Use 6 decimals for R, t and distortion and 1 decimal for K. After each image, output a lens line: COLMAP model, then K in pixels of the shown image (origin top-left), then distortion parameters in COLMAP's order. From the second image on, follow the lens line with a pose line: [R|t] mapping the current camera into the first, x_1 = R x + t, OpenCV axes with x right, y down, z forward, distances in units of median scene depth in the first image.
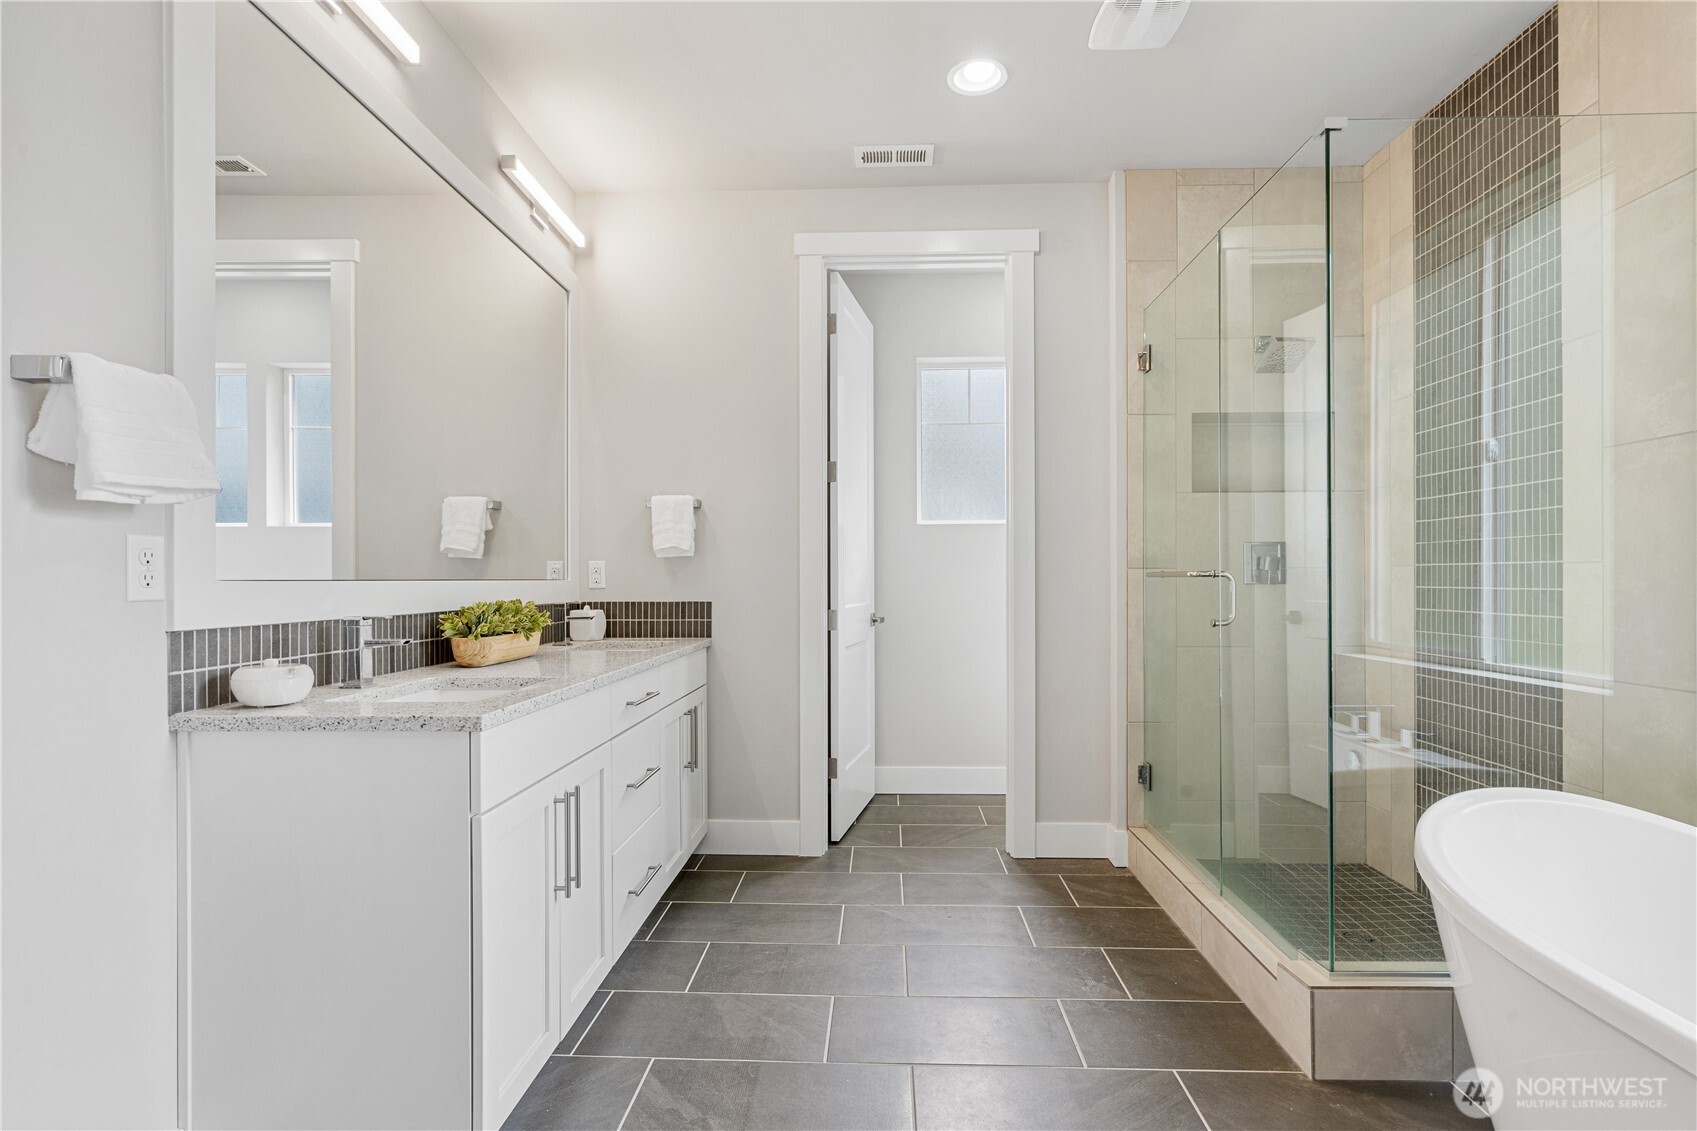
lens RADIAL K [[782.1, 0, 850.6], [0, 782.1, 579.8], [0, 0, 1]] dist [-0.007003, 0.001046]
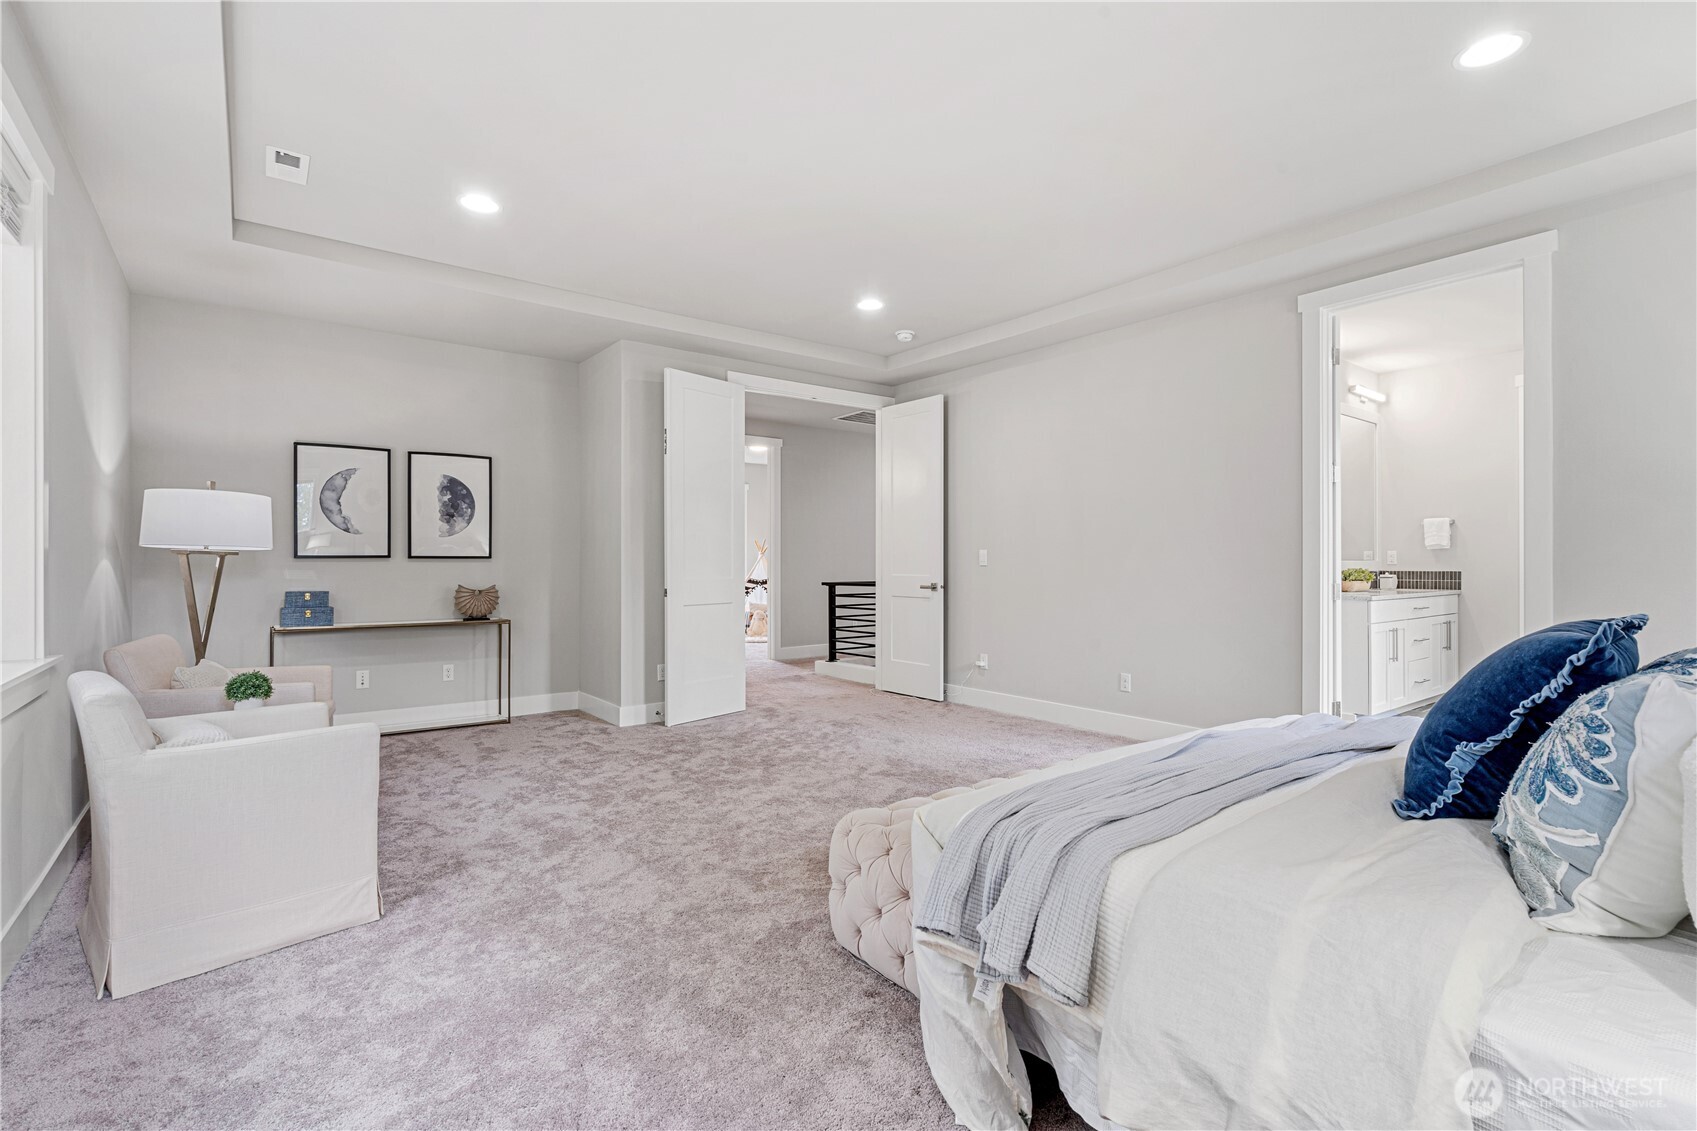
lens RADIAL K [[782.1, 0, 843.8], [0, 782.1, 562.4], [0, 0, 1]] dist [-0.007003, 0.001046]
pose [[0.636546, 0.000480, -0.771239, 0.348643], [0.001529, 0.999997, 0.001884, -0.000875], [0.771237, -0.002378, 0.636543, -1.458731]]
